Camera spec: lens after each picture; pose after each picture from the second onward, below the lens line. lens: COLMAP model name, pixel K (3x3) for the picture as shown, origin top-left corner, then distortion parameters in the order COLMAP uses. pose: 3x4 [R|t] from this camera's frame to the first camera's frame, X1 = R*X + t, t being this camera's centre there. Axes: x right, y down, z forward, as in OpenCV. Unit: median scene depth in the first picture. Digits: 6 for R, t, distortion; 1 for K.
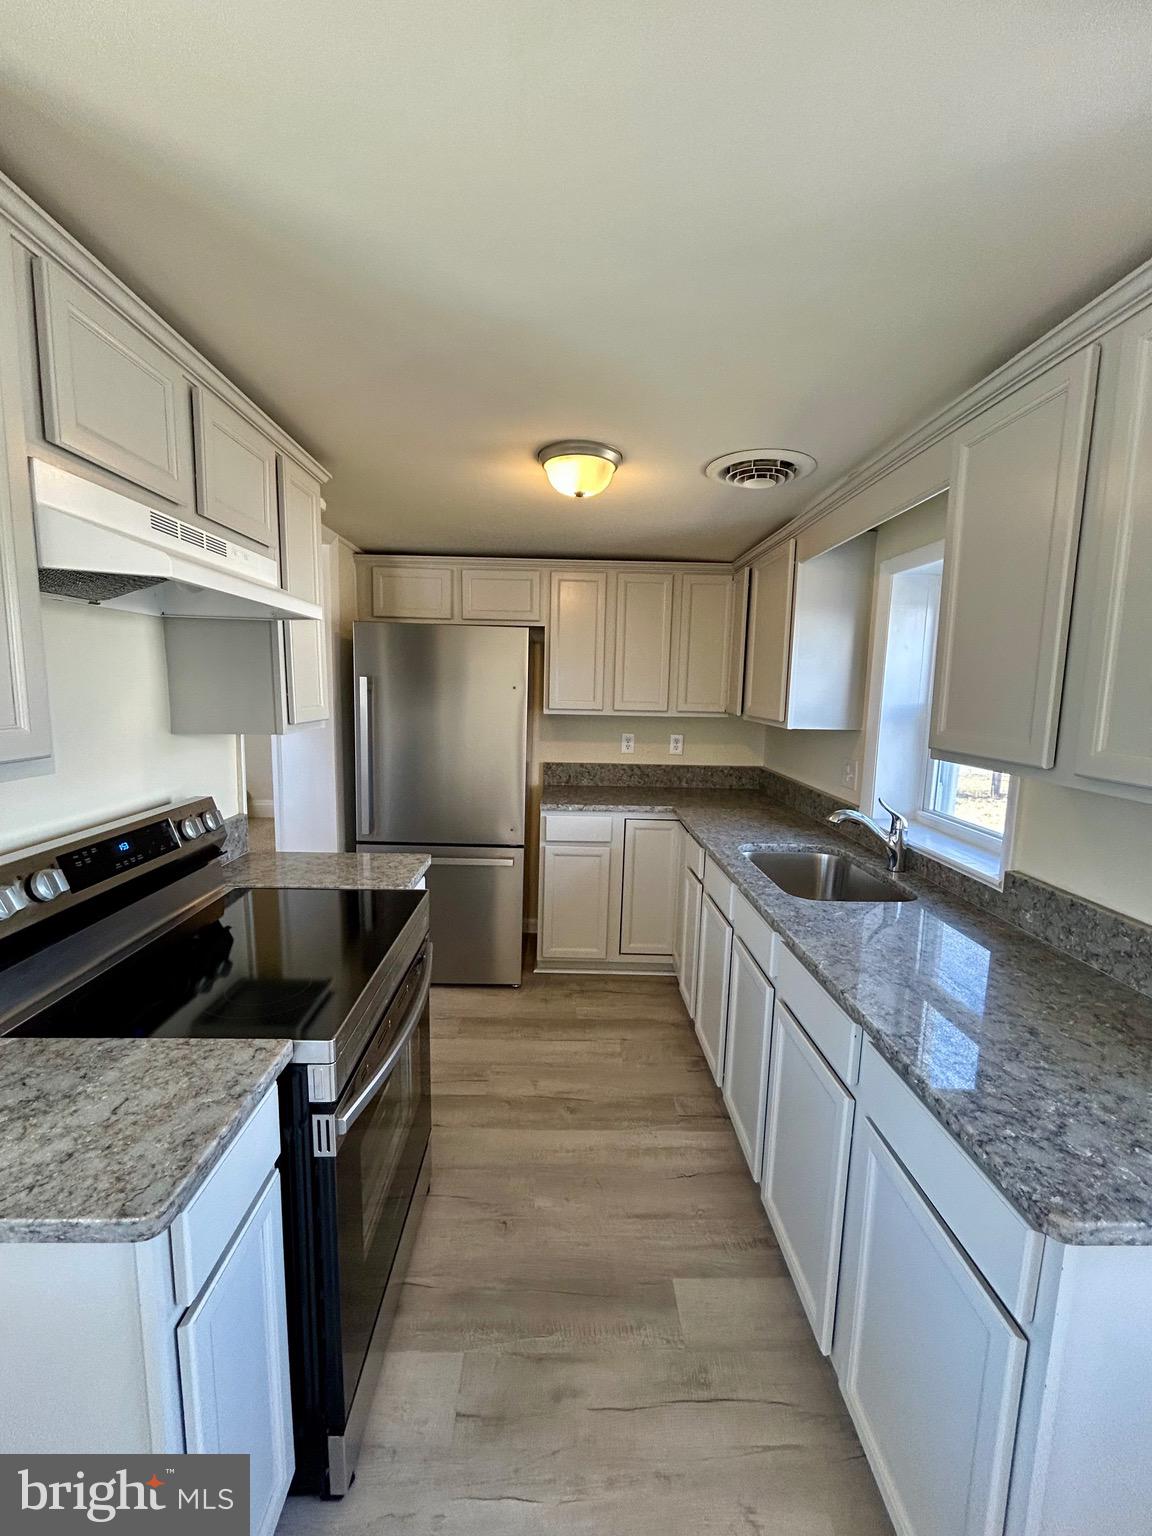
lens RADIAL K [[624.9, 0, 576.0], [0, 624.9, 768.0], [0, 0, 1]] dist [-0.001385, 0.000410]
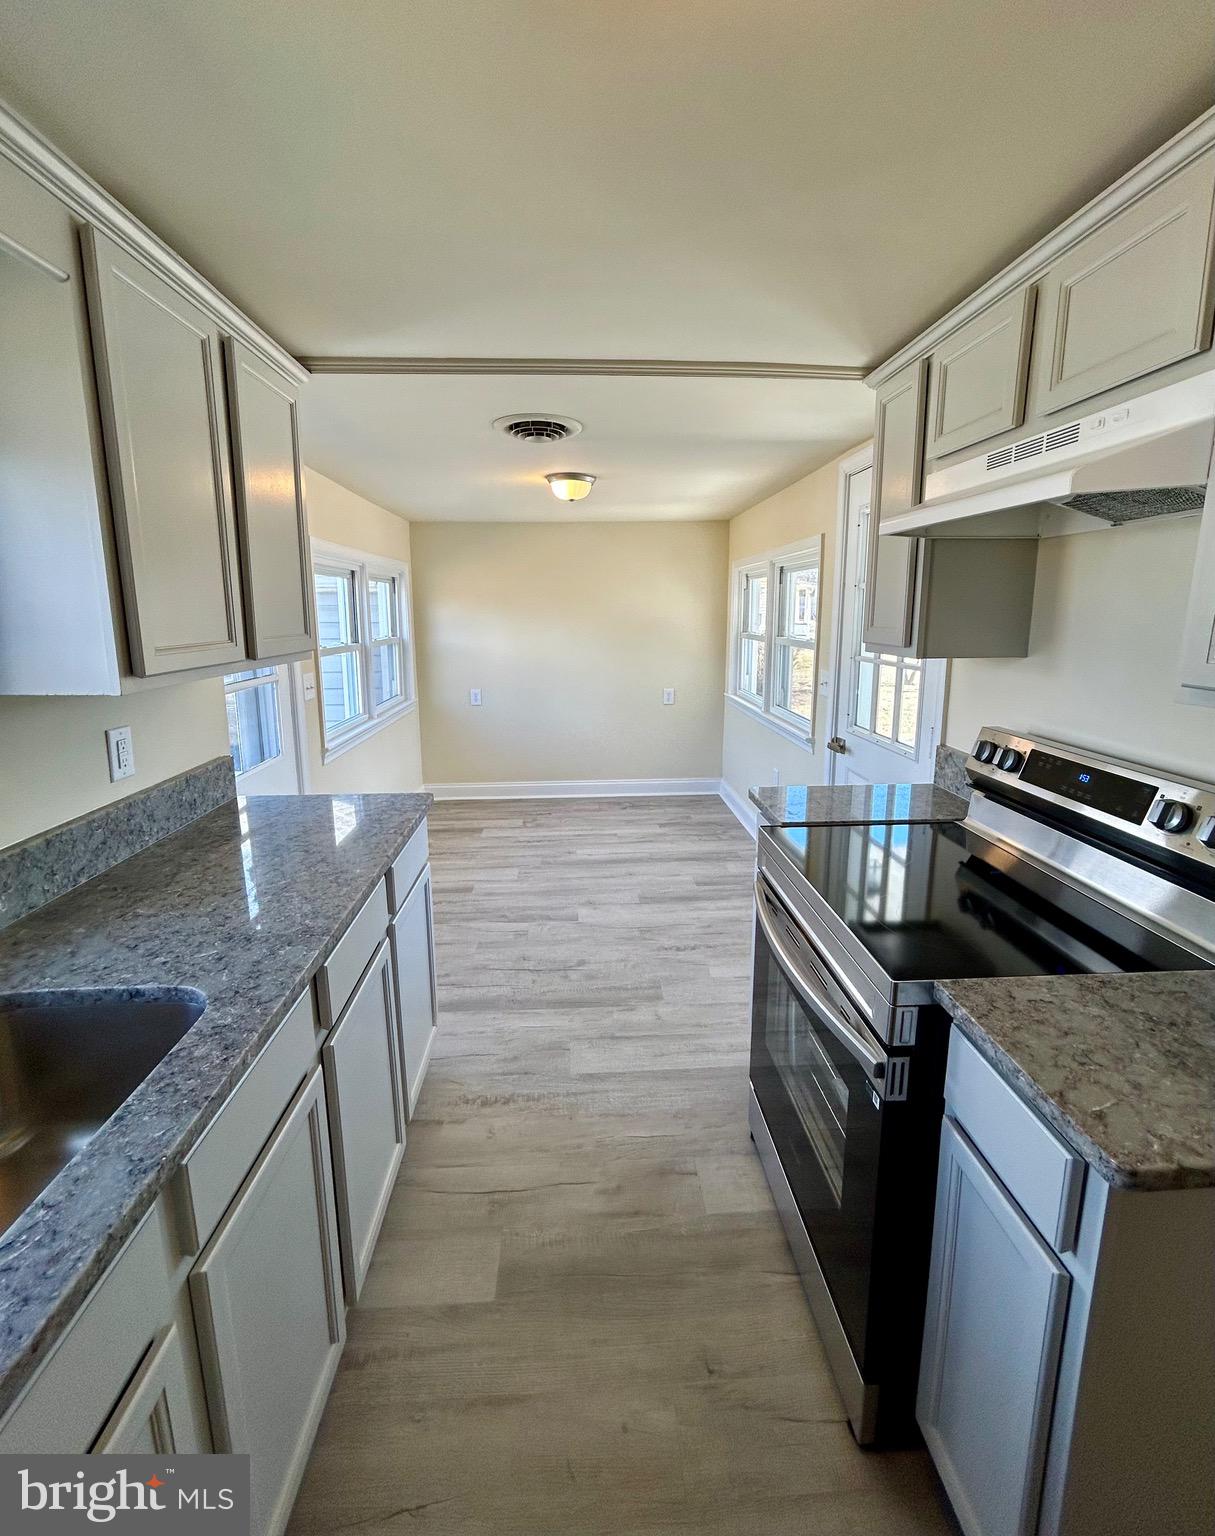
lens RADIAL K [[679.6, 0, 601.6], [0, 679.6, 732.6], [0, 0, 1]] dist [-0.000159, -0.000021]
pose [[-0.999581, -0.013133, -0.025805, 0.048284], [-0.020420, 0.951593, 0.306681, -0.243143], [0.020528, 0.307079, -0.951463, 1.926913]]
